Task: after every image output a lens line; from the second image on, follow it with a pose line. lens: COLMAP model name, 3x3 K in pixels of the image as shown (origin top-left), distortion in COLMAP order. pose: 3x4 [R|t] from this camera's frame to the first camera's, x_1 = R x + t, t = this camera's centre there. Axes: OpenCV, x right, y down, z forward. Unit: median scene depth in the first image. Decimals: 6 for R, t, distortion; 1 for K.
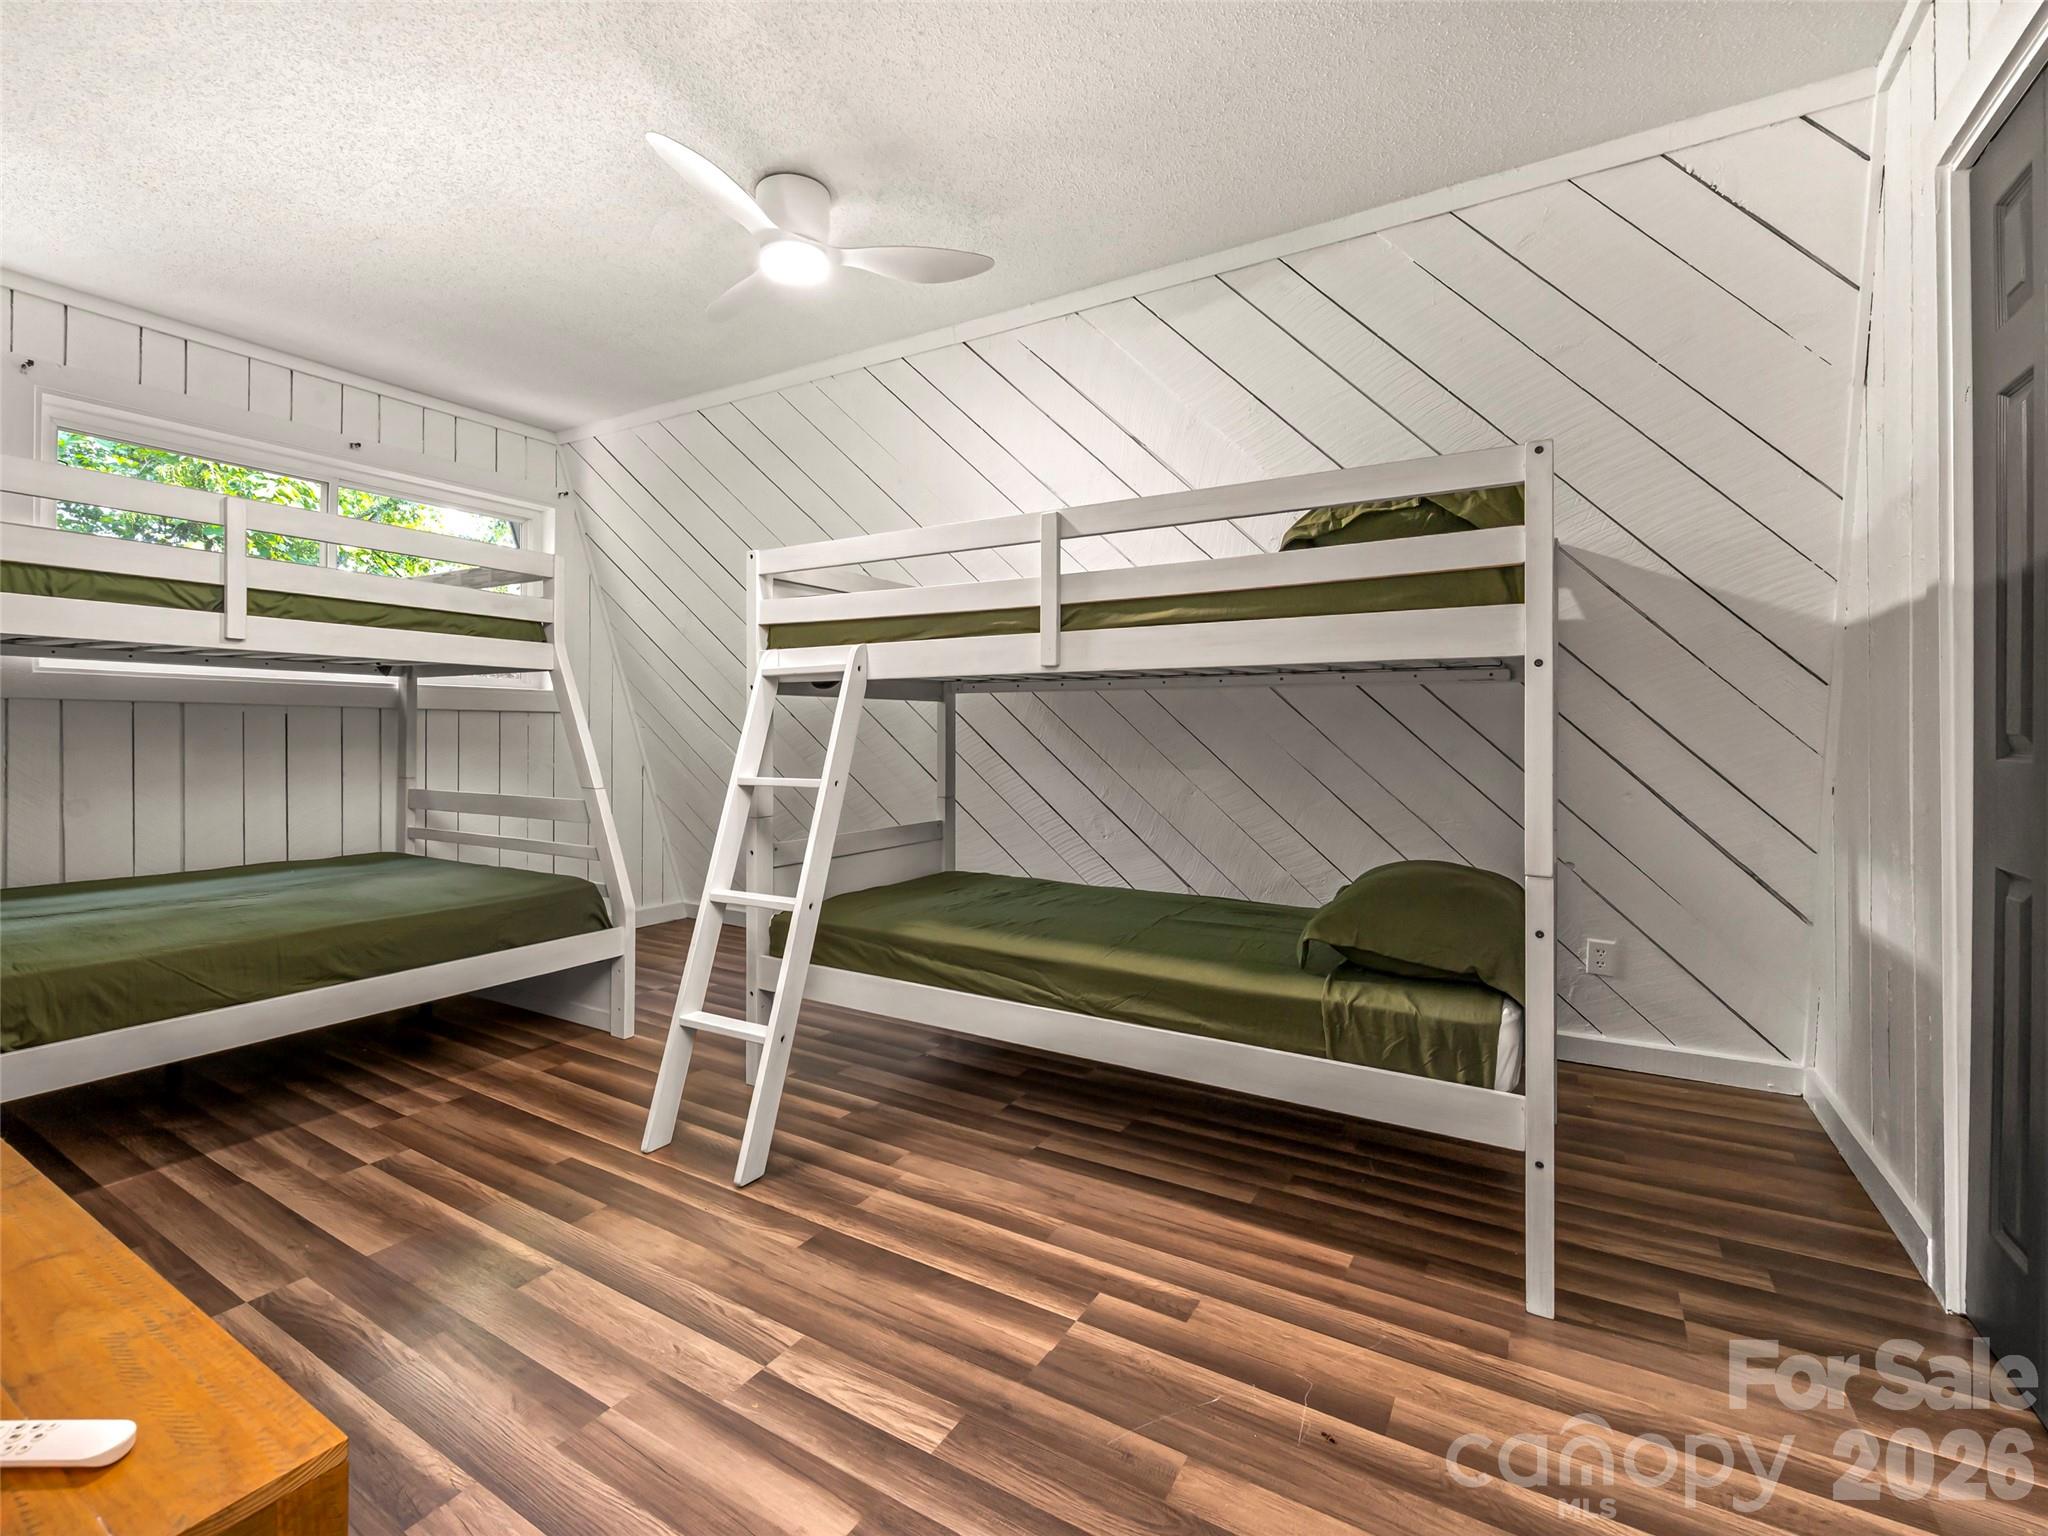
lens RADIAL K [[938.4, 0, 963.7], [0, 938.4, 727.7], [0, 0, 1]] dist [0.003863, 0.000562]
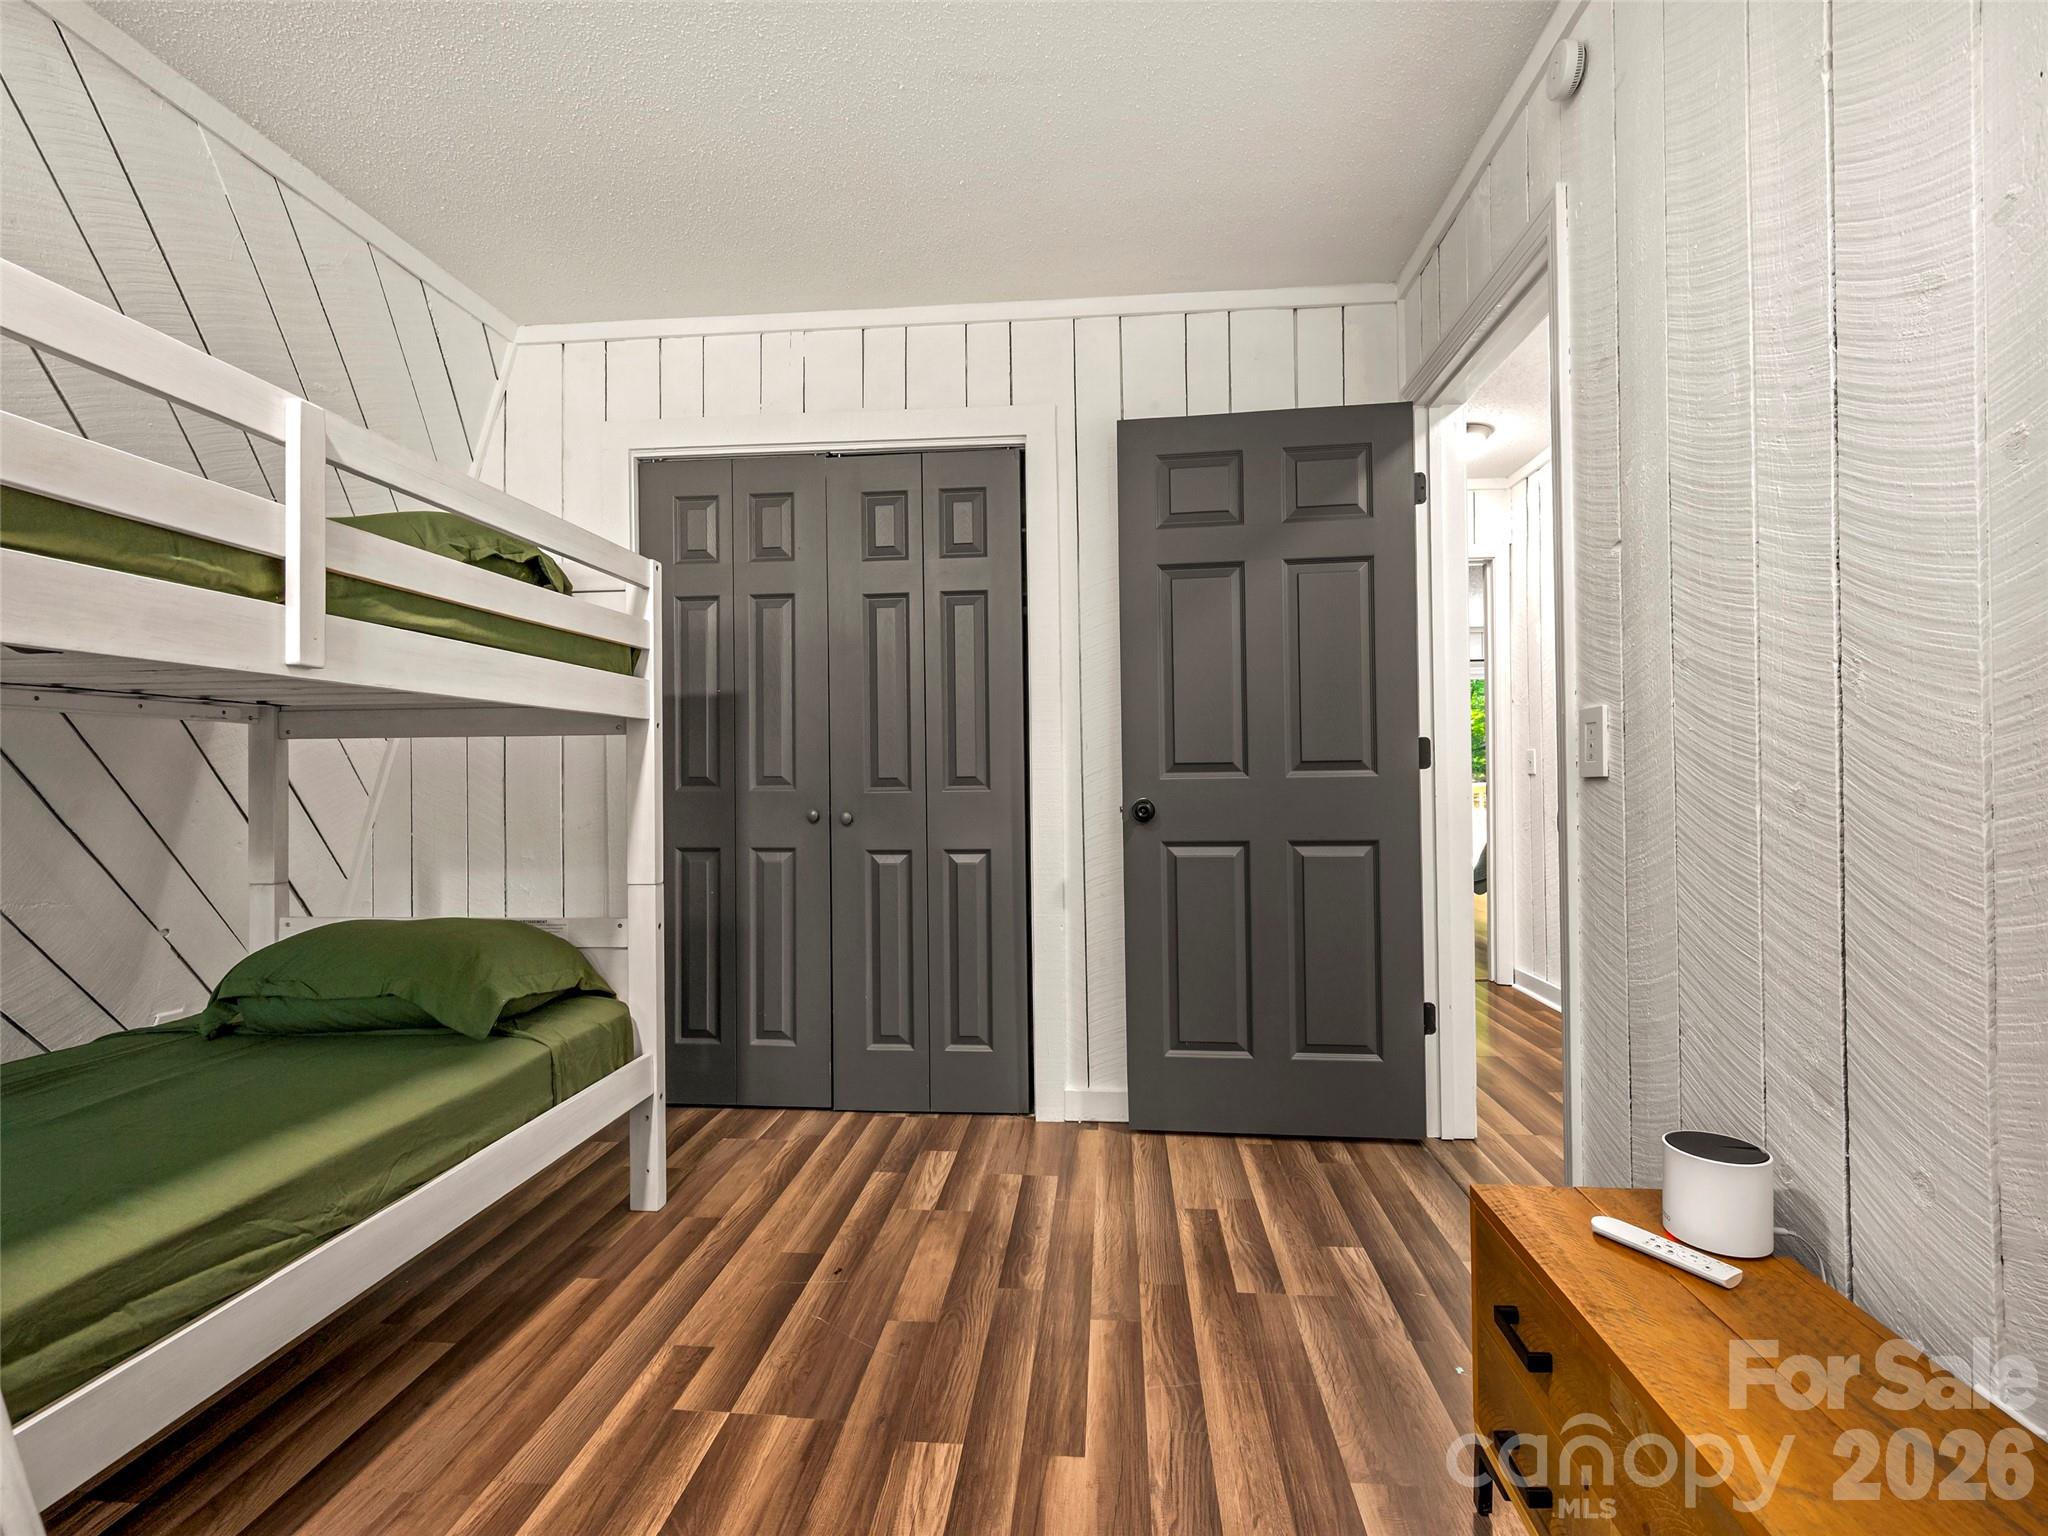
lens RADIAL K [[942.1, 0, 1018.6], [0, 942.1, 769.4], [0, 0, 1]] dist [-0.002299, -0.000342]
pose [[-0.459727, 0.008837, 0.888017, -0.880852], [0.005910, 0.999959, -0.006891, 0.006022], [-0.888041, 0.002080, -0.459760, 1.231642]]
